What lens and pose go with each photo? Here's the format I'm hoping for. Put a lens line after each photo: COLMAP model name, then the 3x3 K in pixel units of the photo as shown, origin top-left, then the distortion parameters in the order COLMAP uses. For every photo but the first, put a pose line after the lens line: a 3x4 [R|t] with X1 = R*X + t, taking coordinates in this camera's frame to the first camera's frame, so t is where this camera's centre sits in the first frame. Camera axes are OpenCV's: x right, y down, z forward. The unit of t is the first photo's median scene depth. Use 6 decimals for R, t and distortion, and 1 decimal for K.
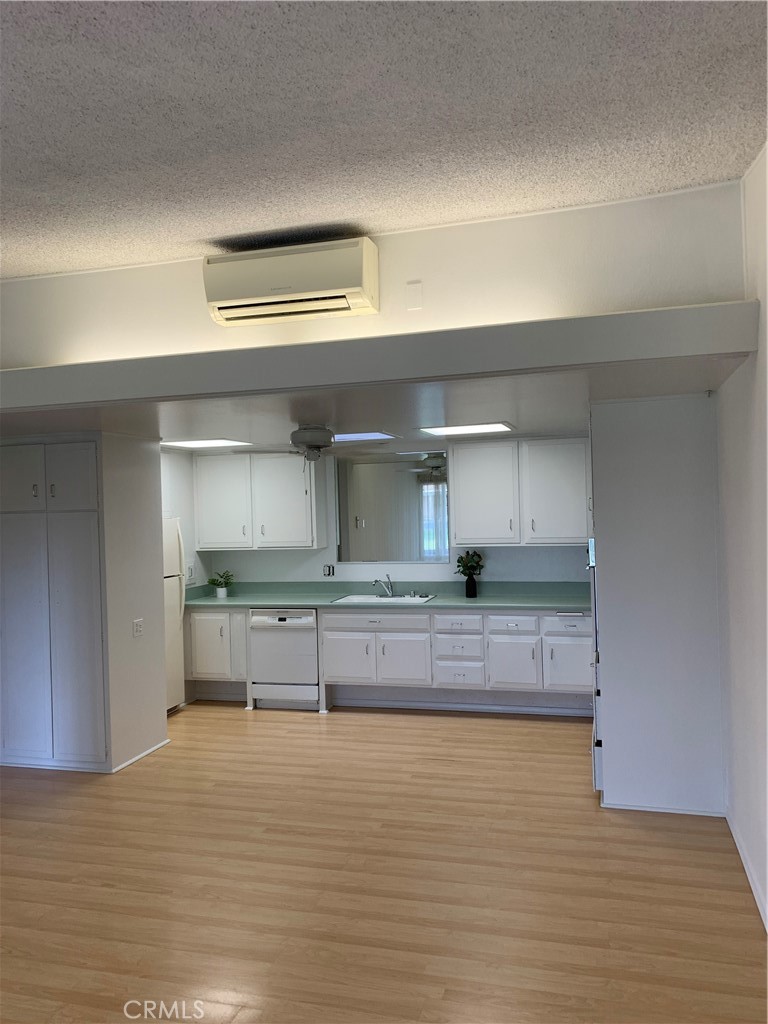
lens RADIAL K [[771.9, 0, 384.0], [0, 771.9, 512.0], [0, 0, 1]] dist [0.023830, -0.036508]
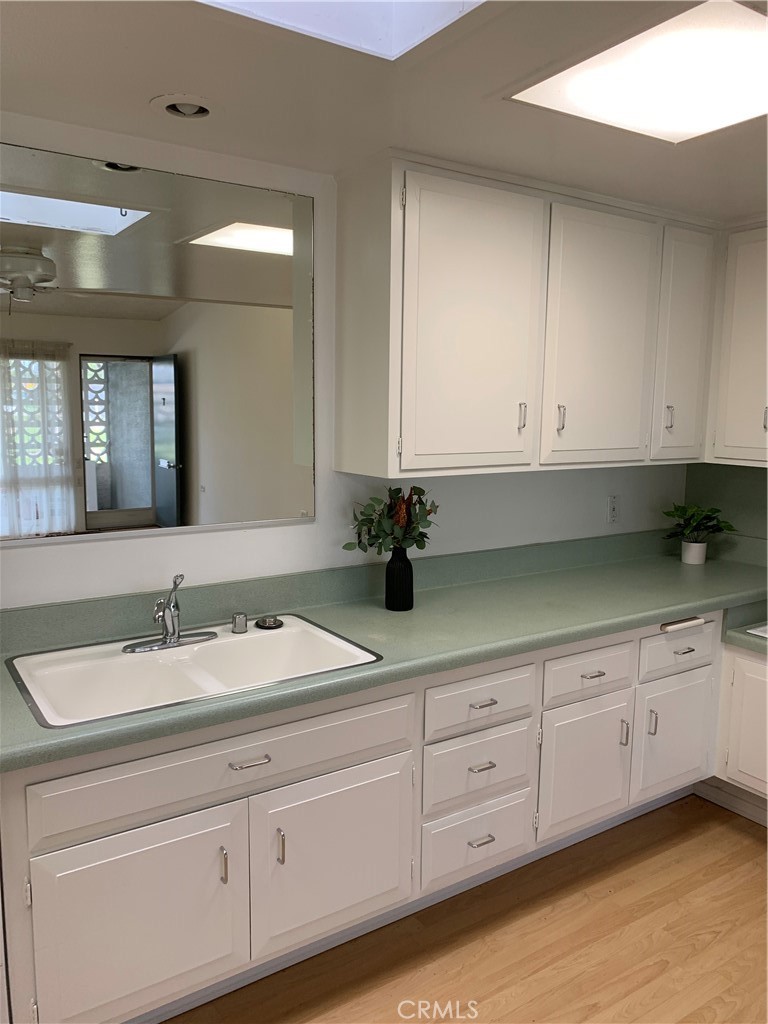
lens RADIAL K [[771.9, 0, 384.0], [0, 771.9, 512.0], [0, 0, 1]] dist [0.023830, -0.036508]
pose [[0.649553, -0.074144, 0.756692, -0.190788], [-0.020068, 0.993215, 0.114546, 0.020621], [-0.760051, -0.089589, 0.643658, 0.822969]]
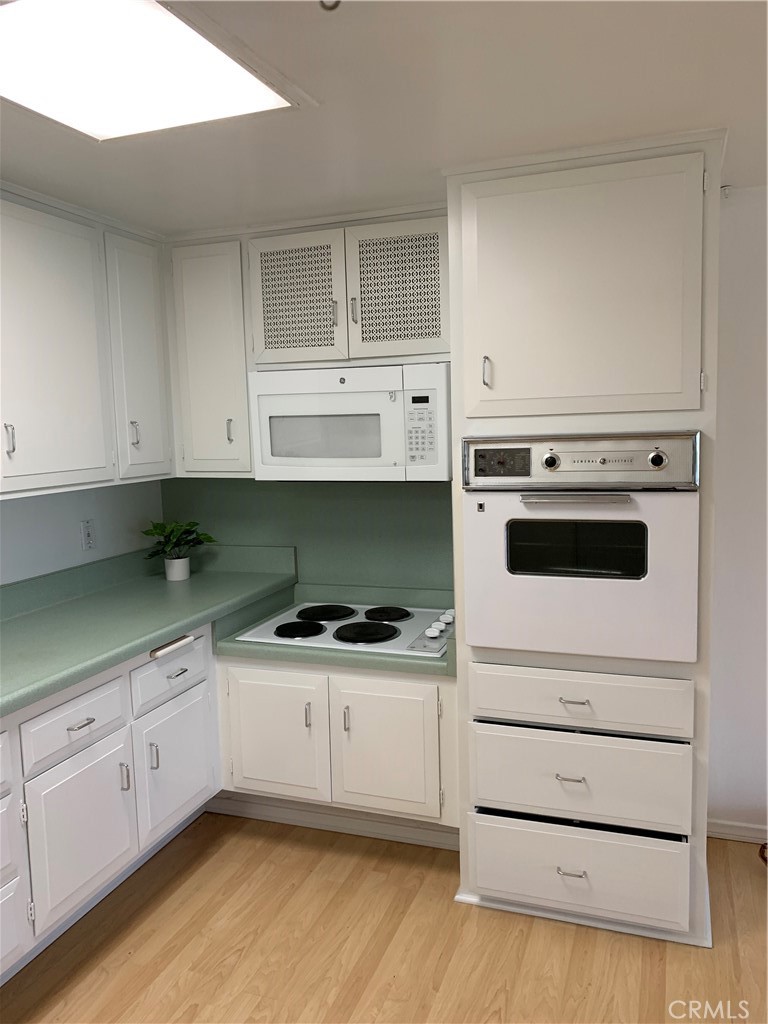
lens RADIAL K [[771.9, 0, 384.0], [0, 771.9, 512.0], [0, 0, 1]] dist [0.023830, -0.036508]
pose [[0.070695, -0.099772, 0.992496, -0.158946], [0.031099, 0.994722, 0.097781, 0.020114], [-0.997013, 0.023953, 0.073425, 0.823095]]
